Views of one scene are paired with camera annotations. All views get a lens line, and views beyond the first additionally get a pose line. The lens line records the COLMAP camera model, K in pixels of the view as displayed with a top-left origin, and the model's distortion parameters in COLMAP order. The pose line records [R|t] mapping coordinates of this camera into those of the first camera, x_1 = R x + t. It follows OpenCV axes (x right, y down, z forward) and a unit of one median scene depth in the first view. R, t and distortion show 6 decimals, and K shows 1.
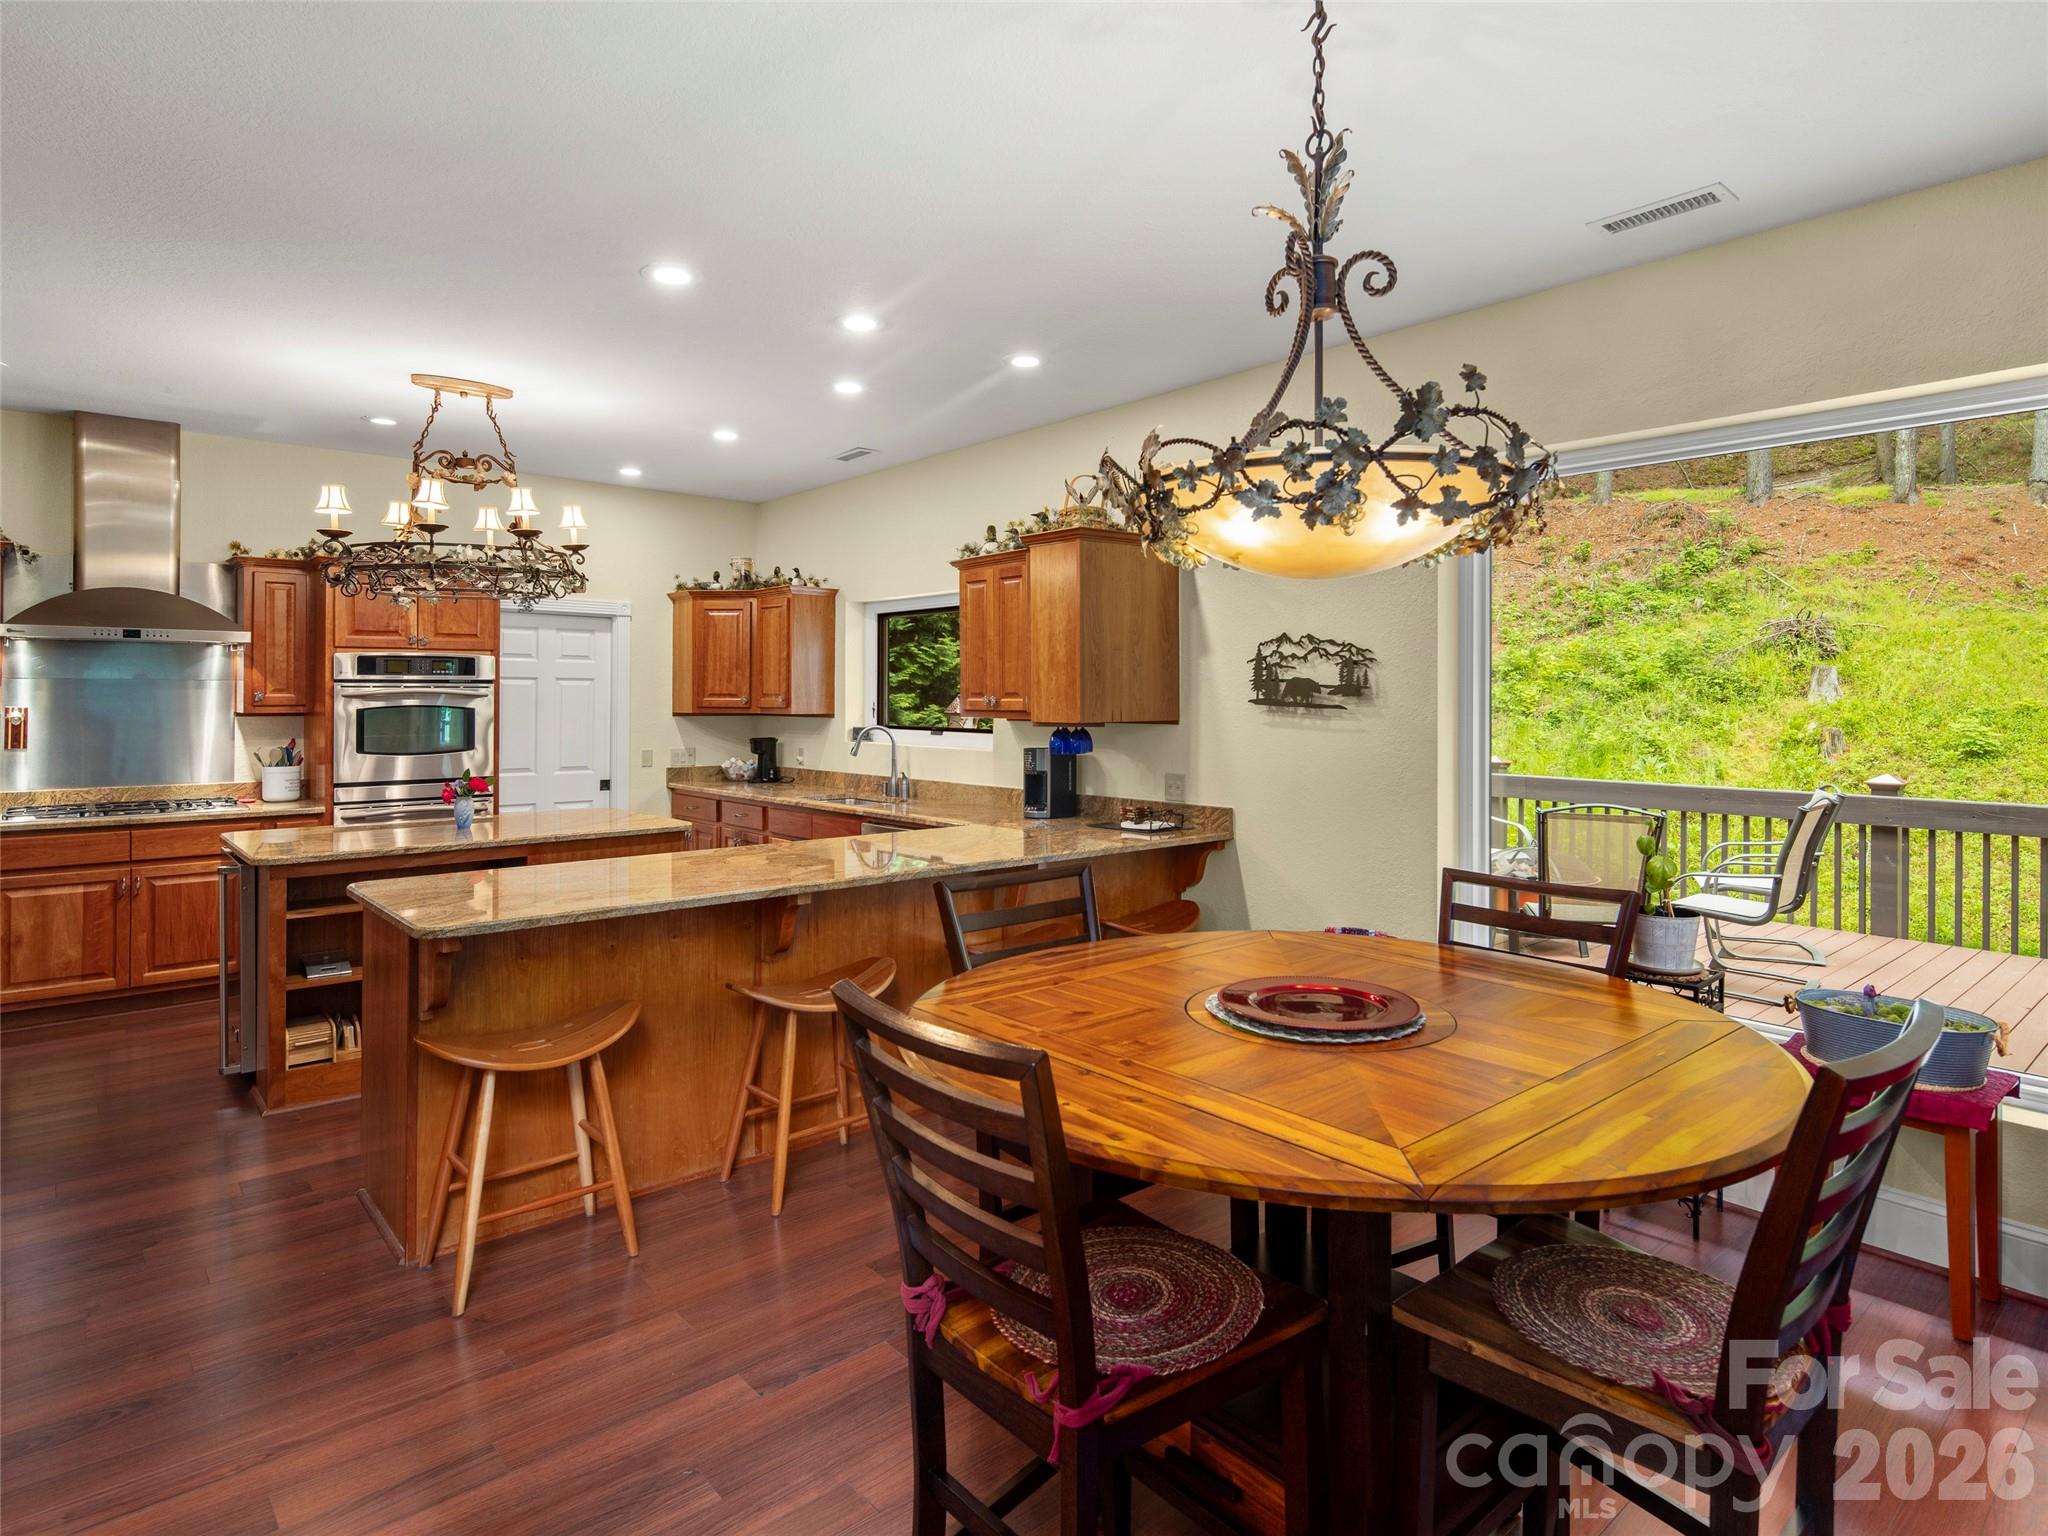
lens RADIAL K [[1124.2, 0, 1051.6], [0, 1124.2, 690.7], [0, 0, 1]] dist [0.009174, -0.006480]
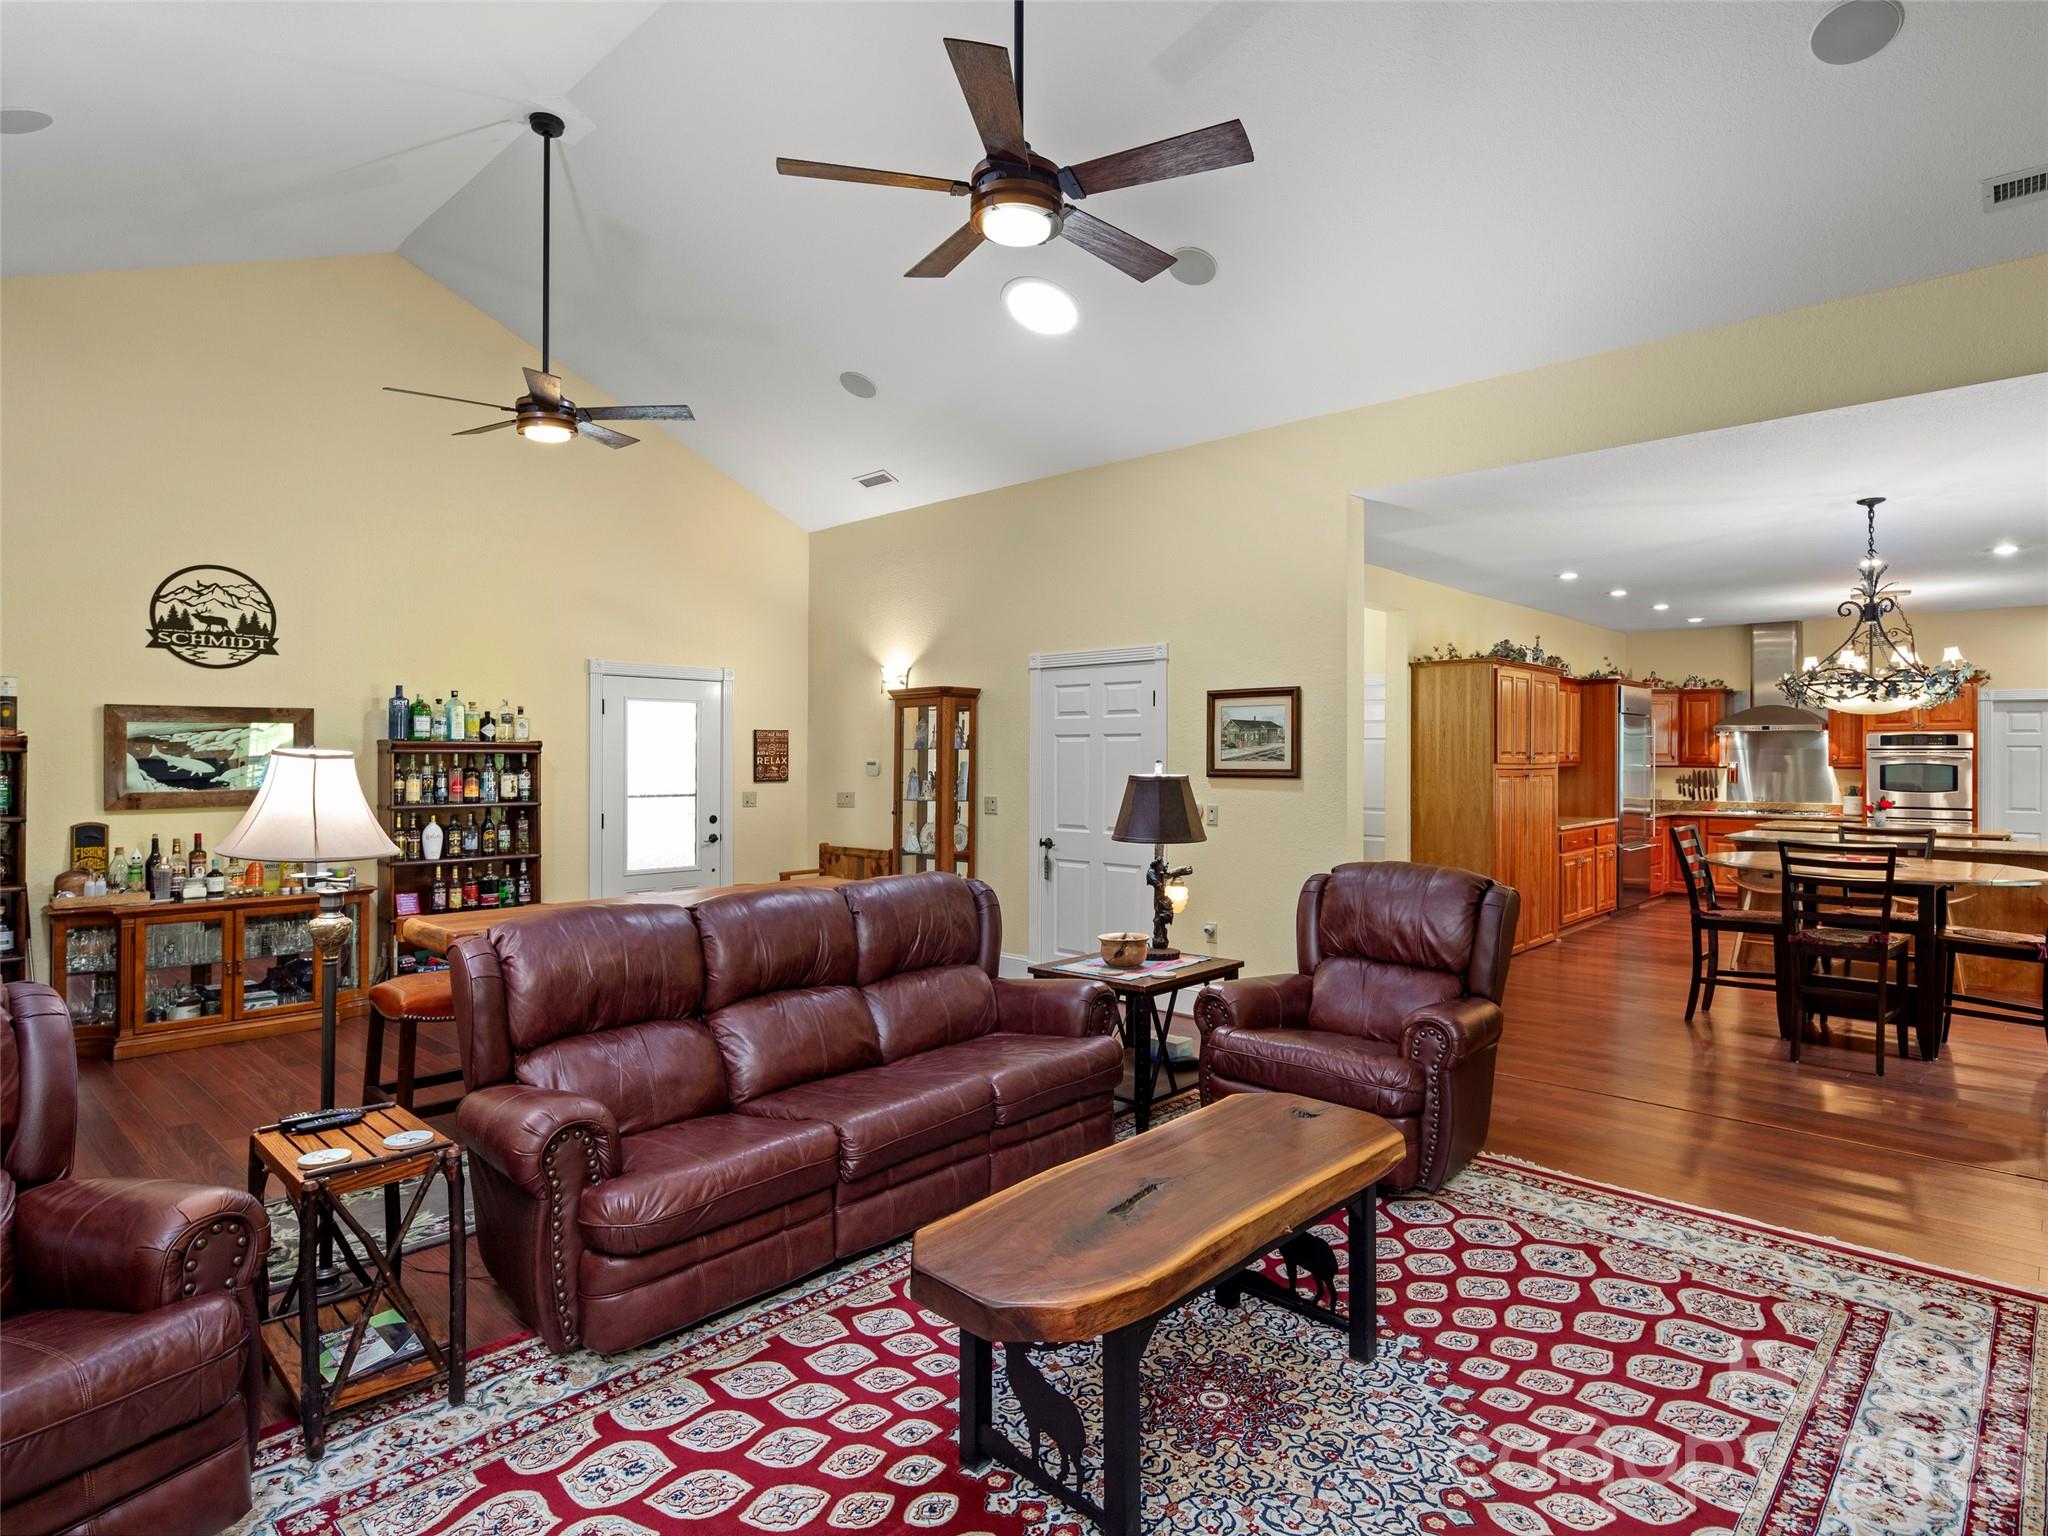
lens RADIAL K [[1124.2, 0, 1024.1], [0, 1124.2, 755.5], [0, 0, 1]] dist [0.009174, -0.006480]
pose [[0.091452, -0.000760, -0.995809, 1.064357], [0.003971, 0.999992, -0.000399, -0.003349], [0.995802, -0.003918, 0.091454, -0.530906]]
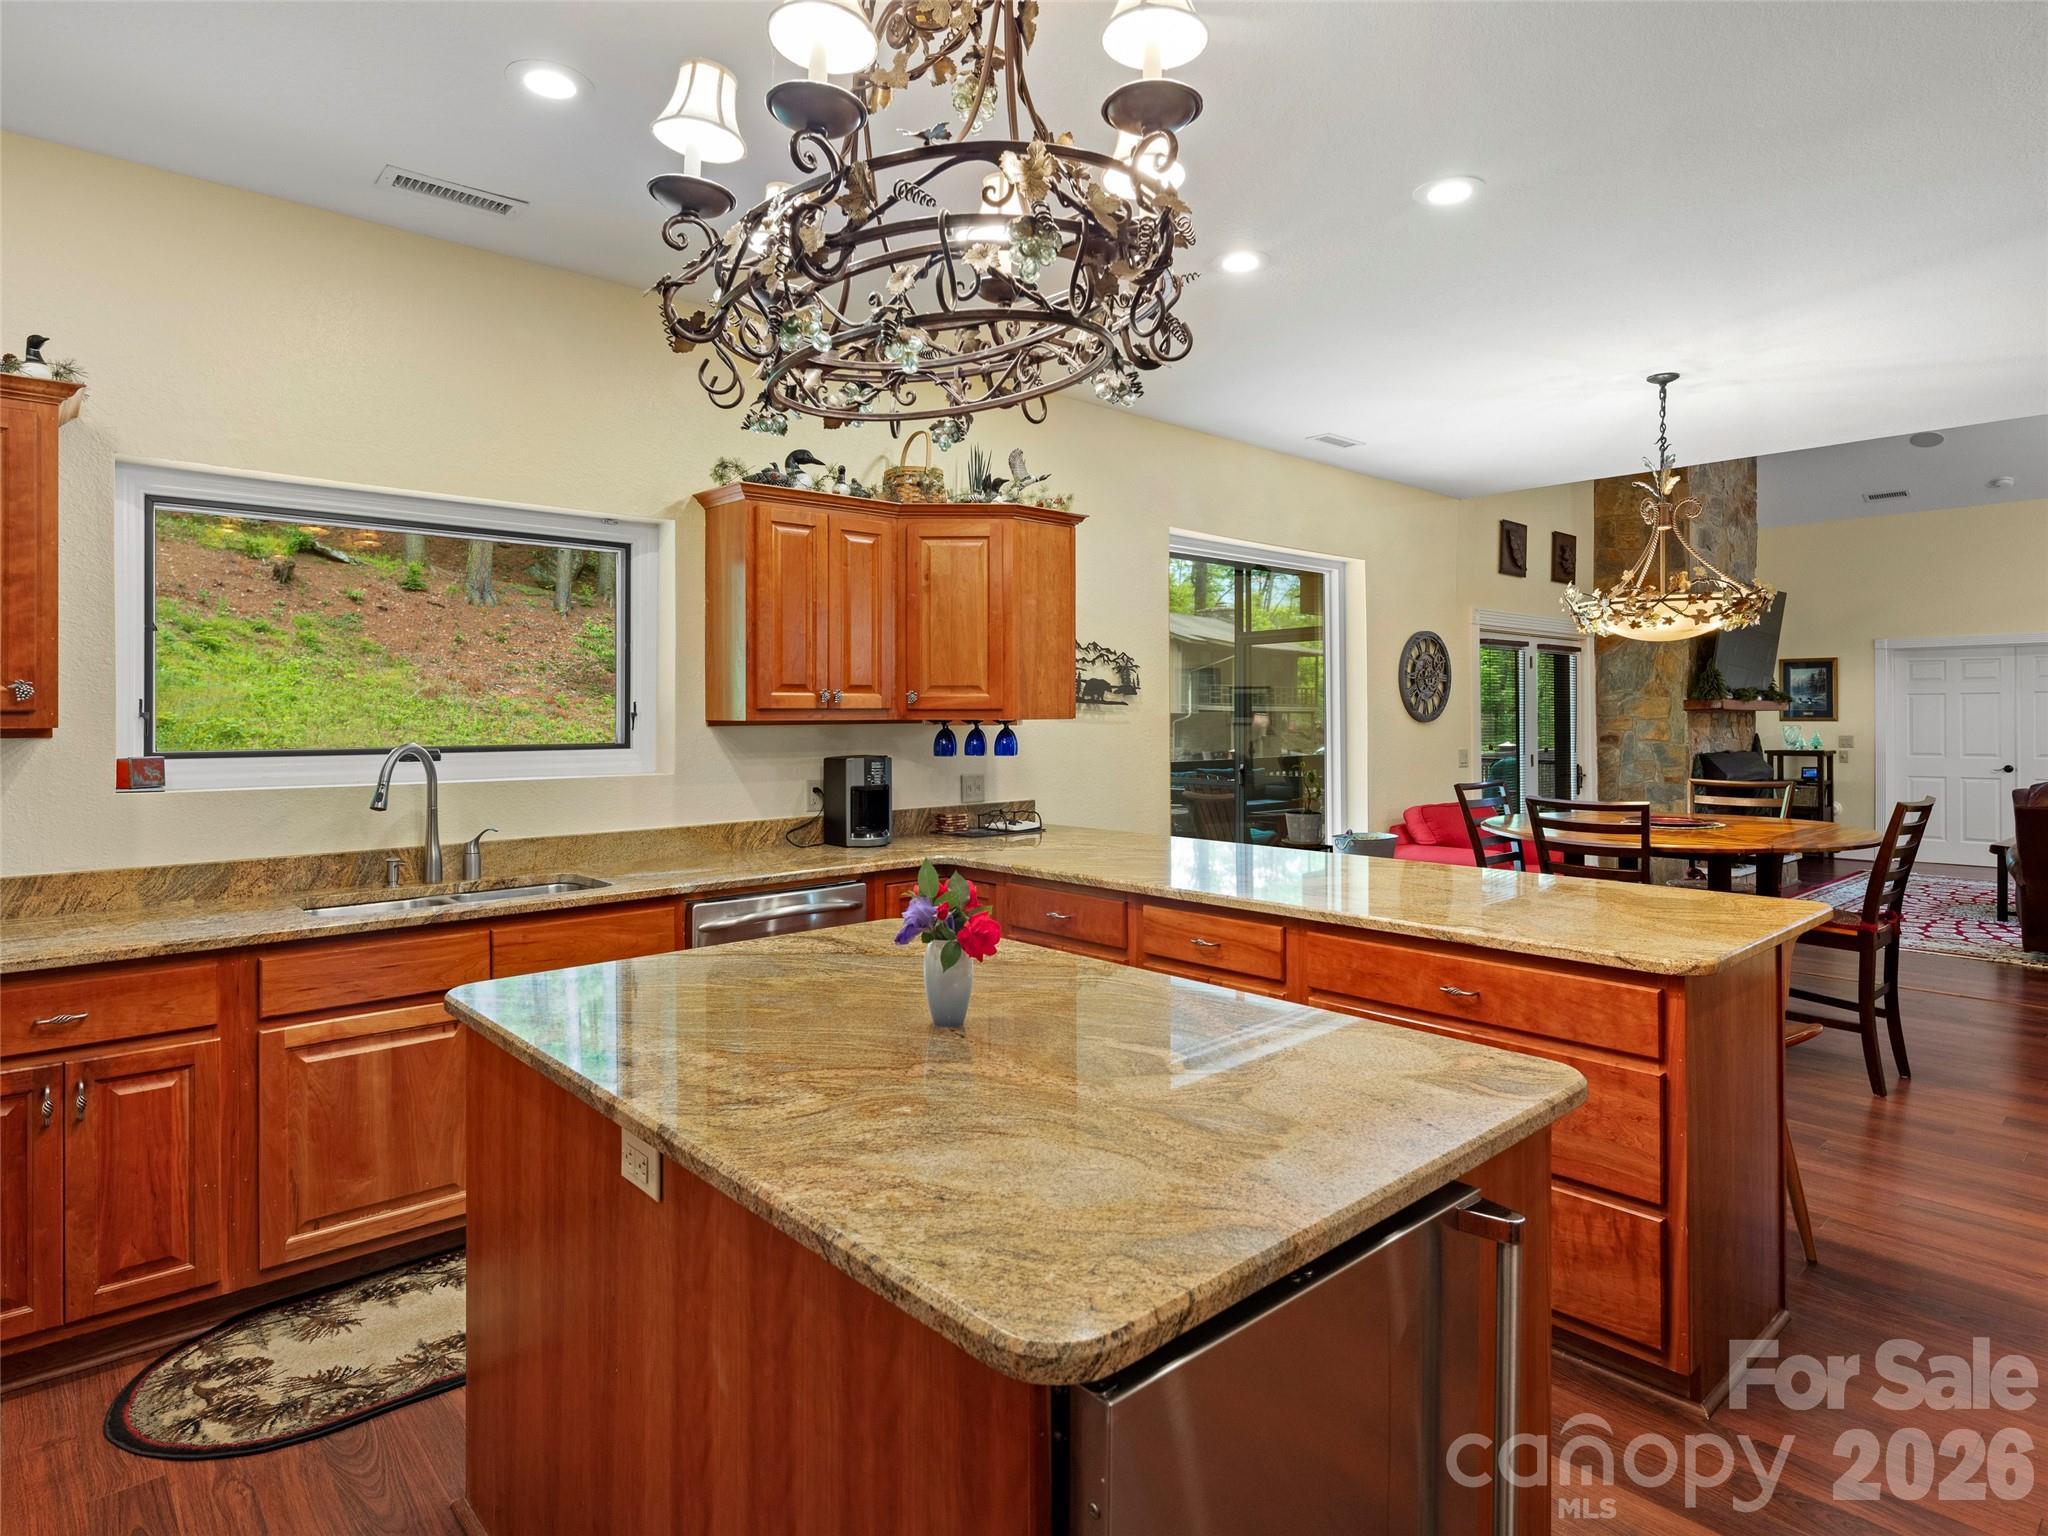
lens RADIAL K [[1124.2, 0, 1057.2], [0, 1124.2, 717.2], [0, 0, 1]] dist [0.009174, -0.006480]
pose [[-0.011338, -0.004460, 0.999926, -0.740984], [-0.001709, 0.999989, 0.004441, 0.018238], [-0.999934, -0.001659, -0.011345, 0.816557]]
